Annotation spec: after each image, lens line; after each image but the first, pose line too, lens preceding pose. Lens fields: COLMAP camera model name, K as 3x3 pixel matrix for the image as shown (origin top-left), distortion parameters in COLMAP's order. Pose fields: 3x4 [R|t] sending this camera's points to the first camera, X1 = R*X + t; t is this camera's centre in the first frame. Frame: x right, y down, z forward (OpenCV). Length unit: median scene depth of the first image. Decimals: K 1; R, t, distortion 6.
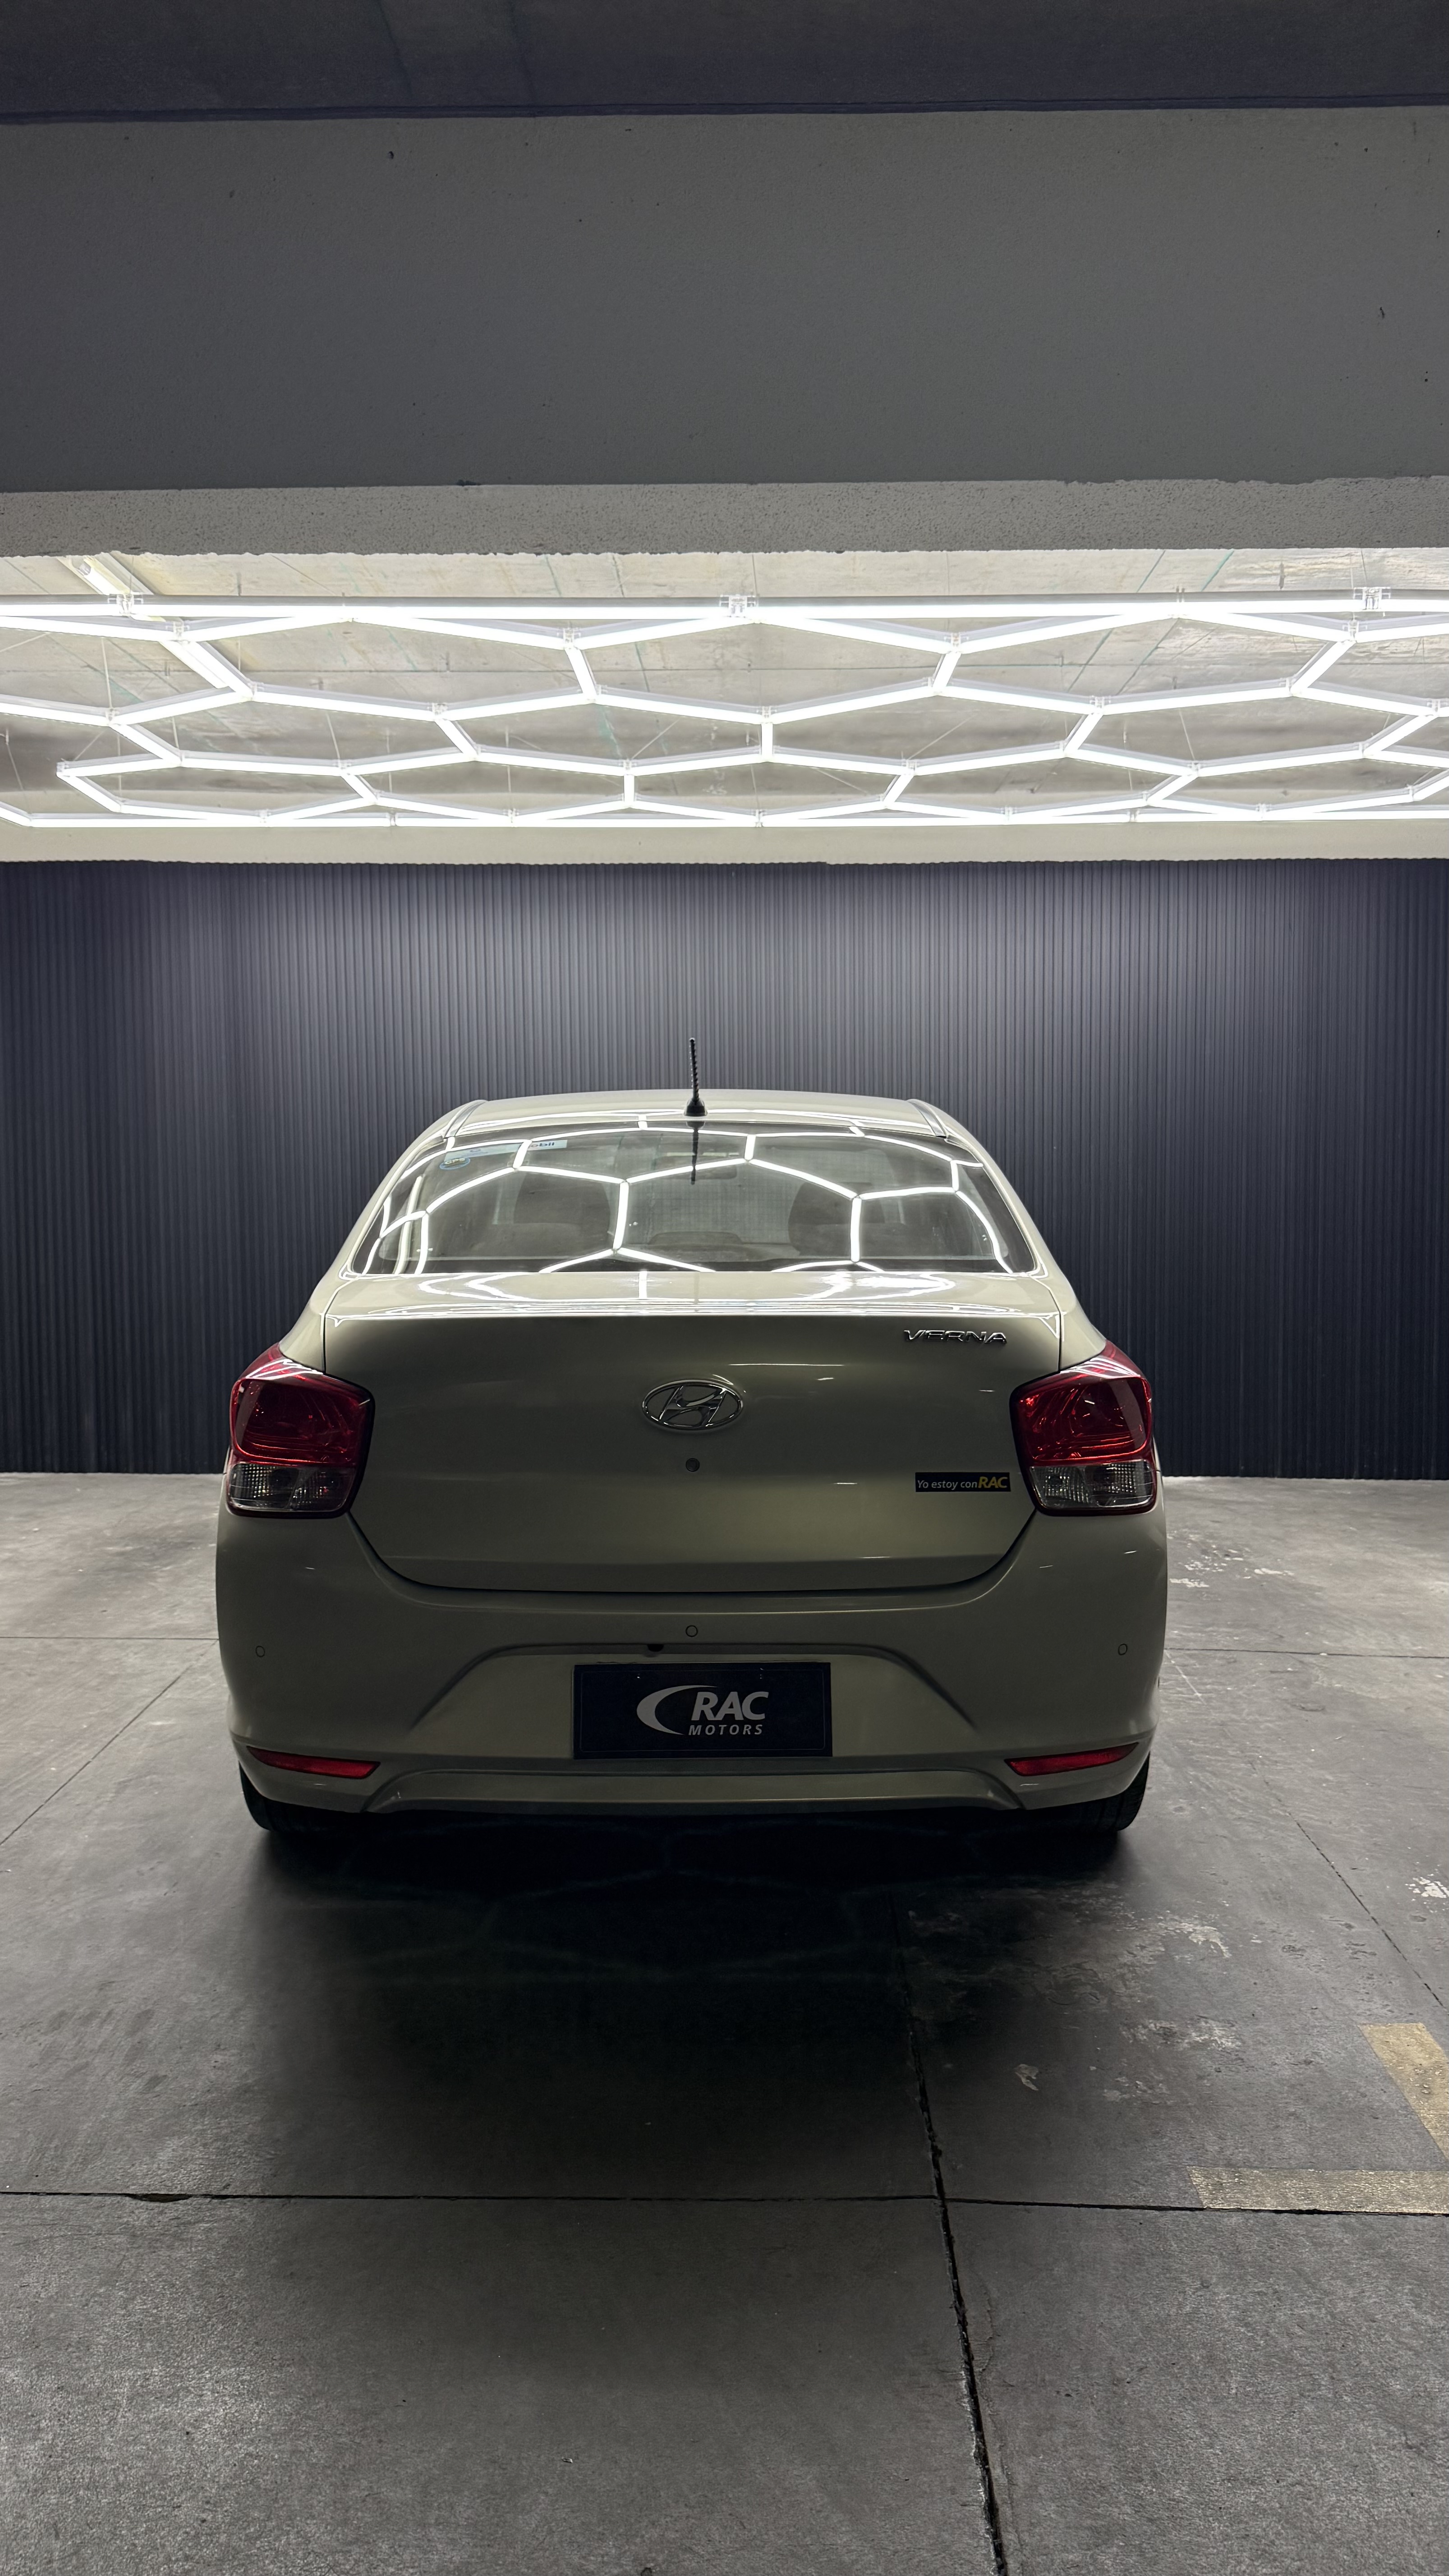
lens RADIAL K [[1848.6, 0, 714.1], [0, 1848.6, 1232.7], [0, 0, 1]] dist [-0.008546, -0.005722]
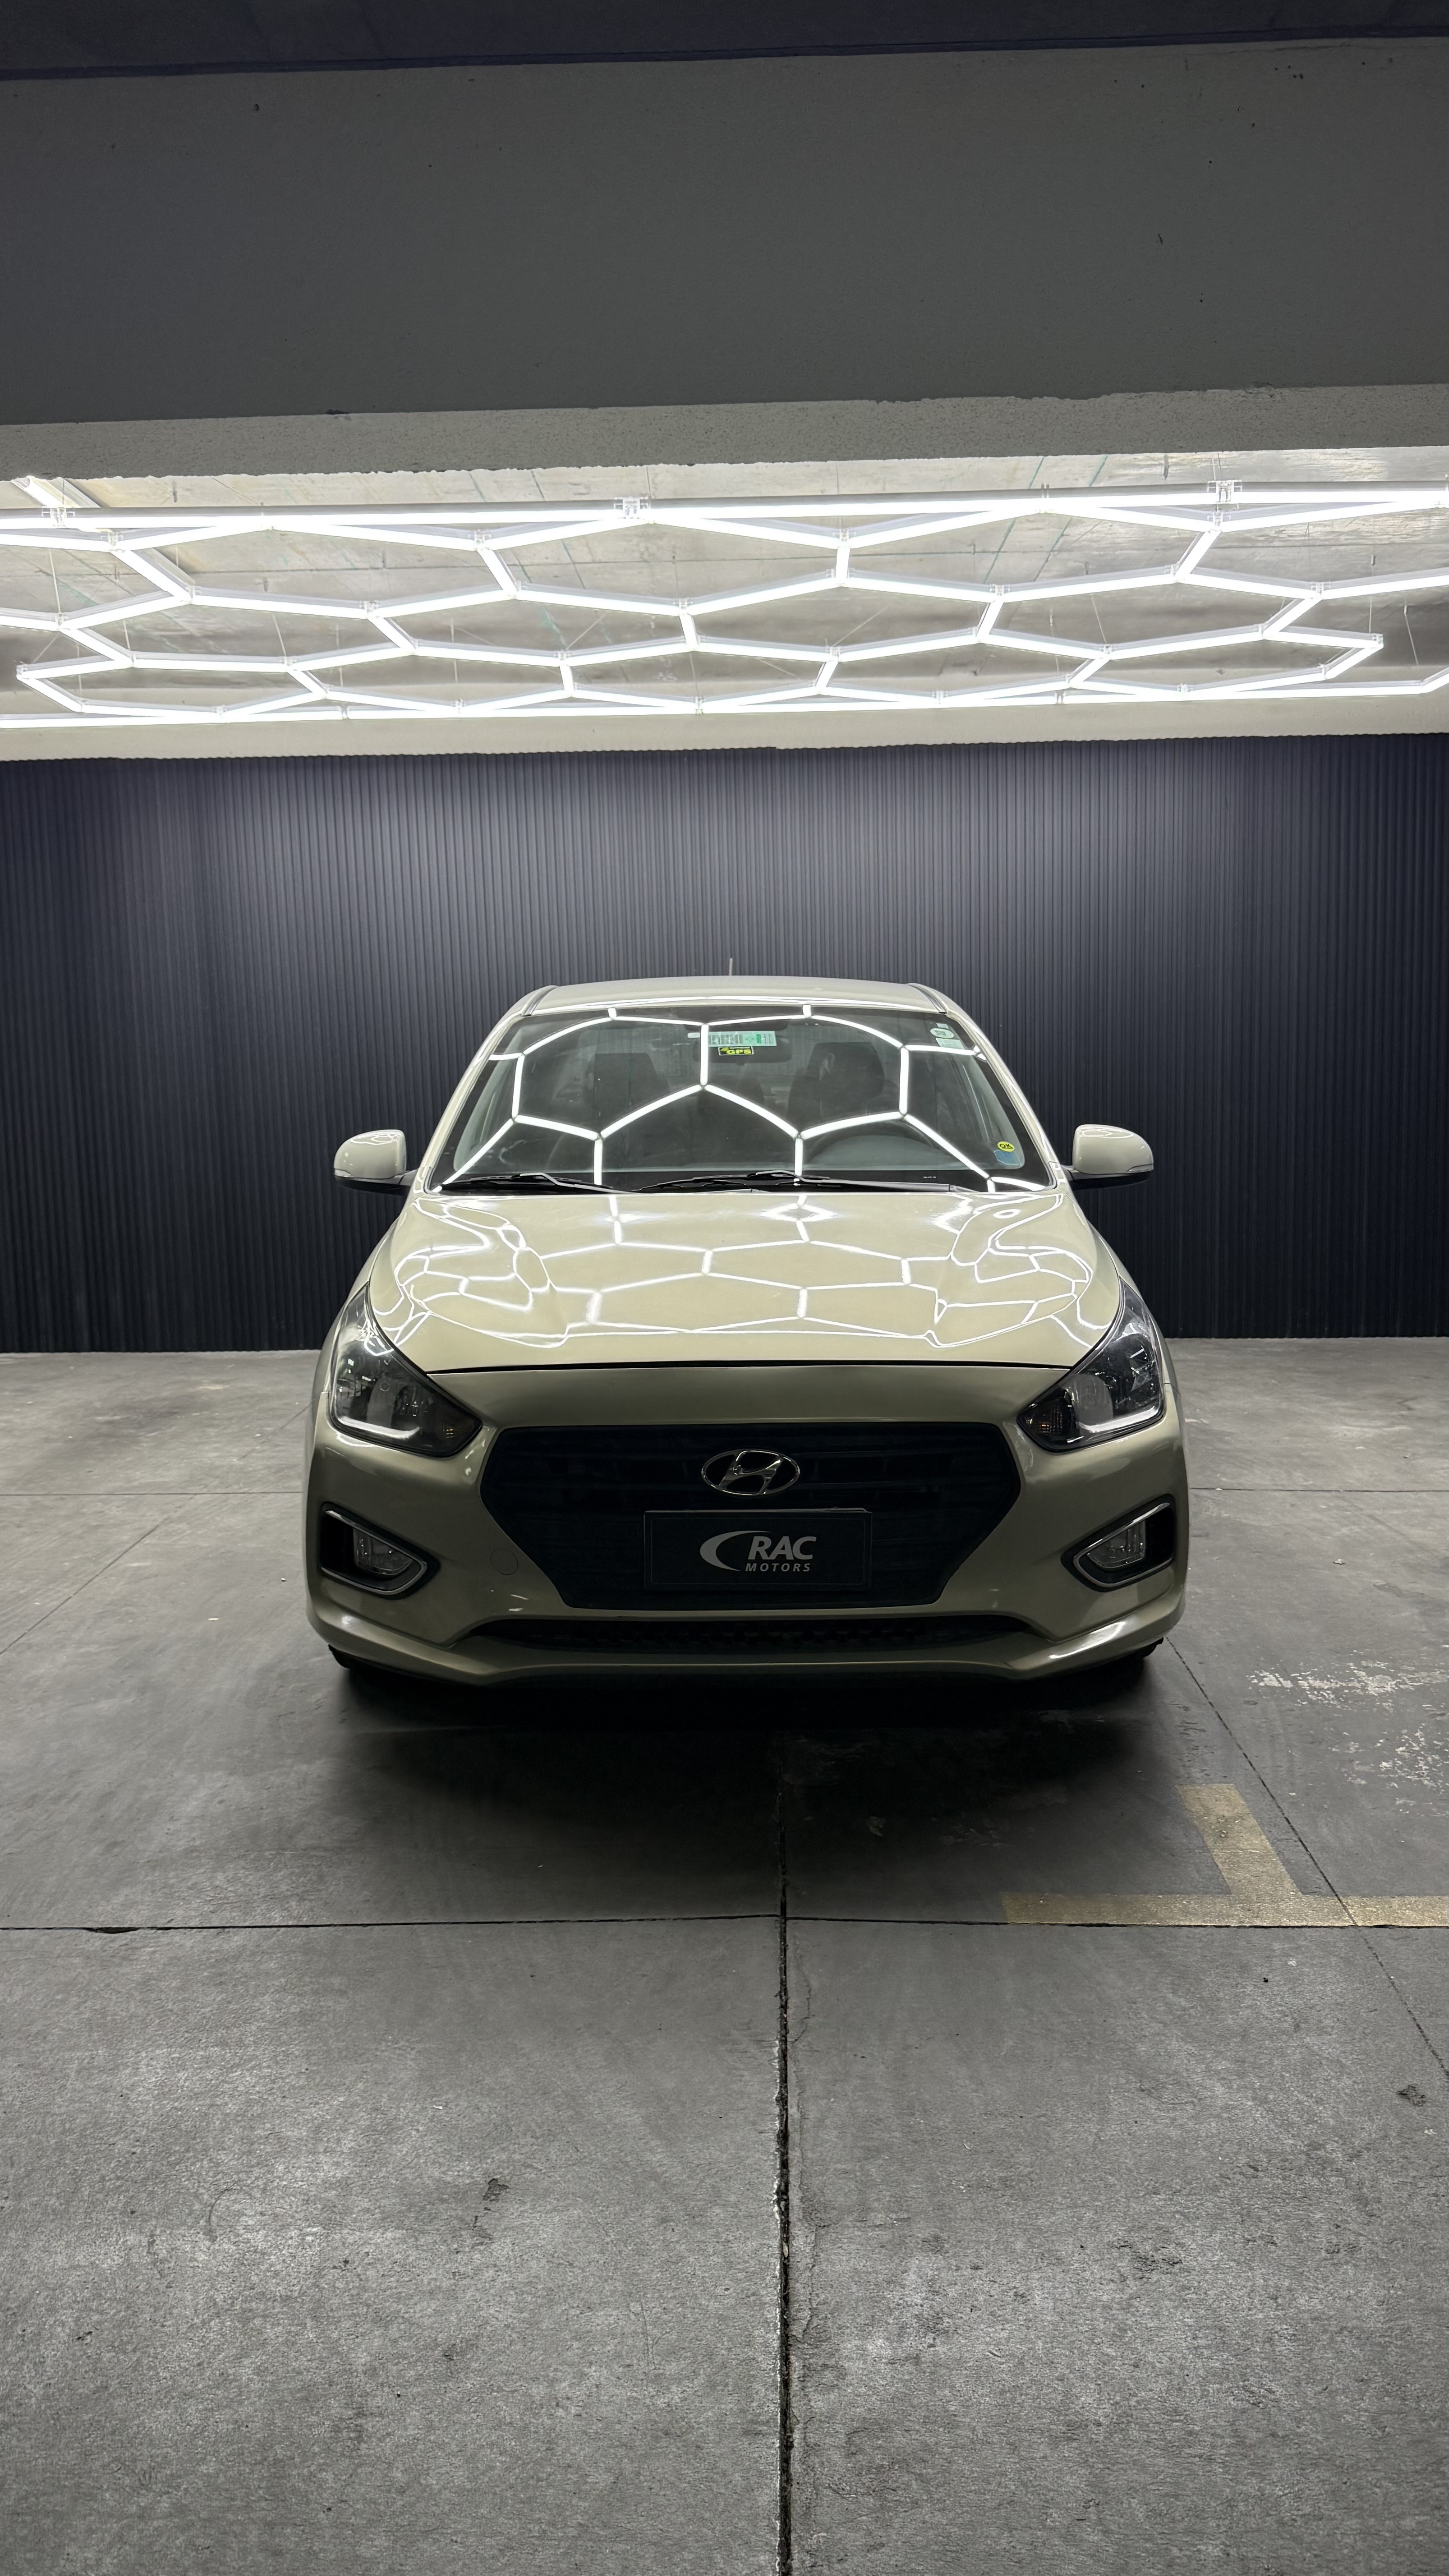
lens RADIAL K [[1848.6, 0, 714.1], [0, 1848.6, 1232.7], [0, 0, 1]] dist [-0.008546, -0.005722]
pose [[0.999872, -0.014960, -0.005616, 0.044973], [0.015268, 0.998116, 0.059433, 0.011214], [0.004716, -0.059511, 0.998216, -0.064714]]
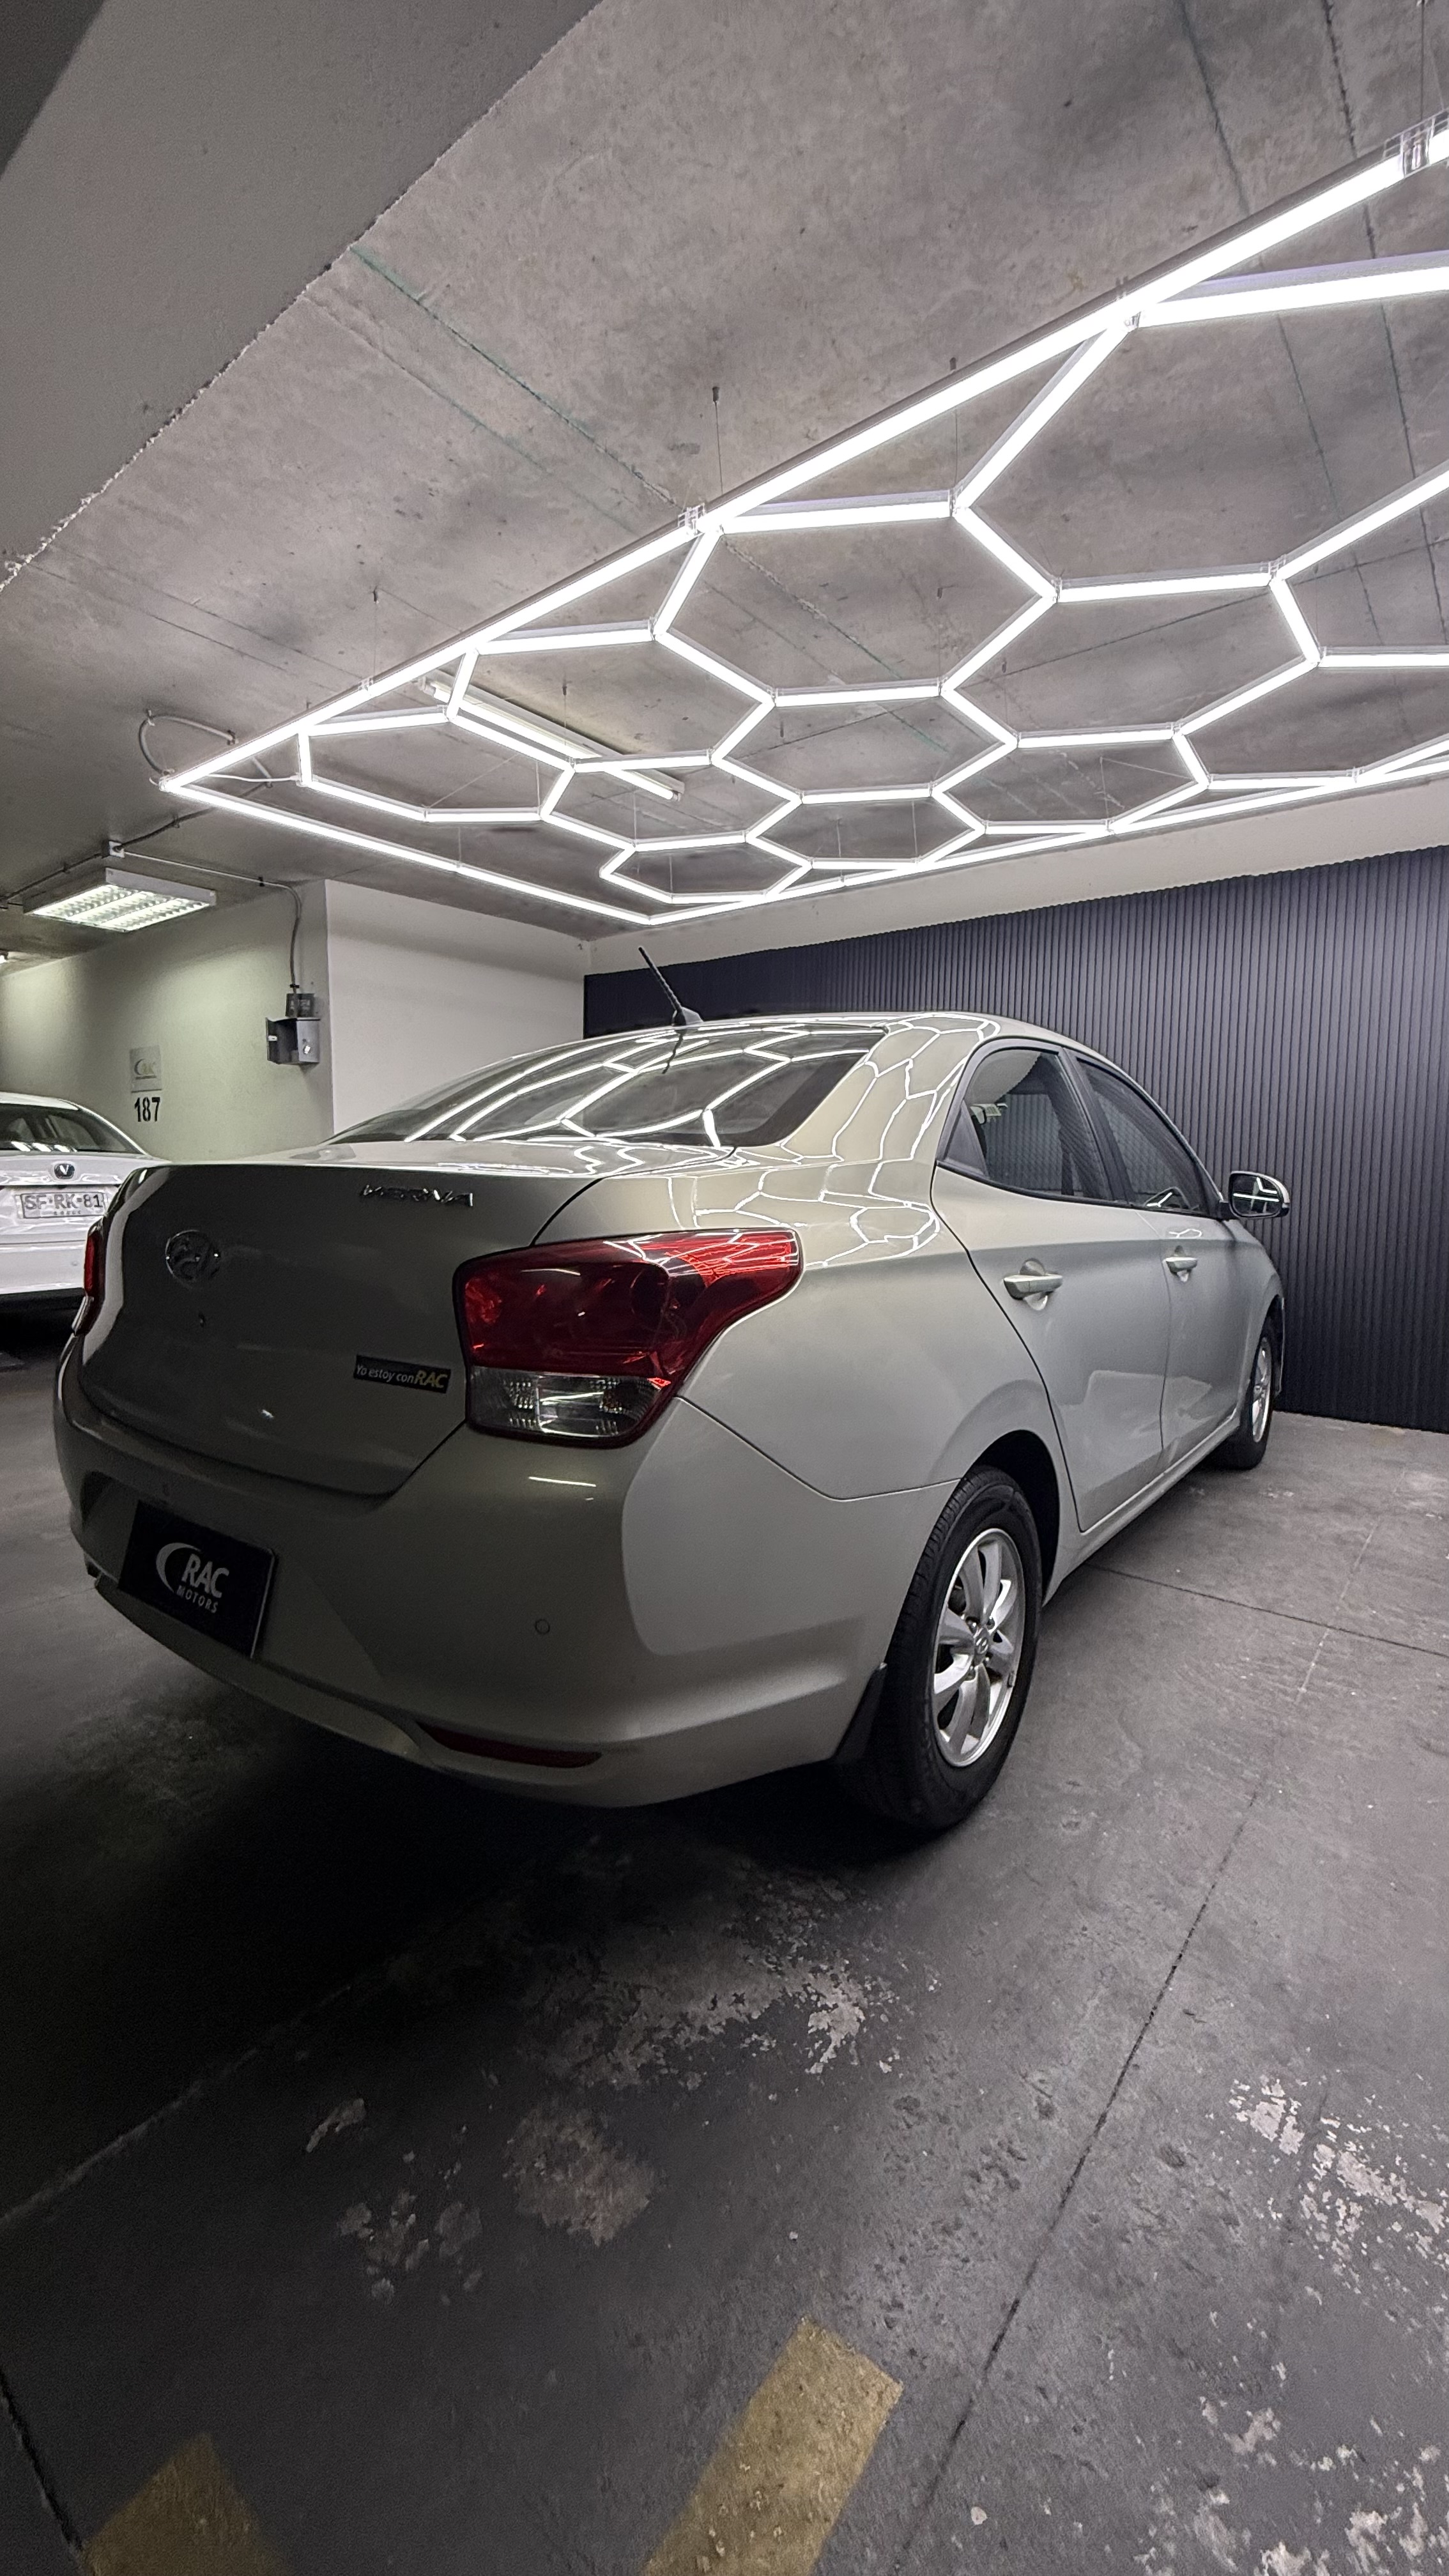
lens RADIAL K [[1028.0, 0, 721.9], [0, 1028.0, 1274.8], [0, 0, 1]] dist [0.002880, 0.001196]
pose [[0.795705, 0.062894, -0.602410, 0.311760], [-0.037027, 0.997785, 0.055264, 0.035838], [0.604552, -0.021668, 0.796271, 0.431198]]
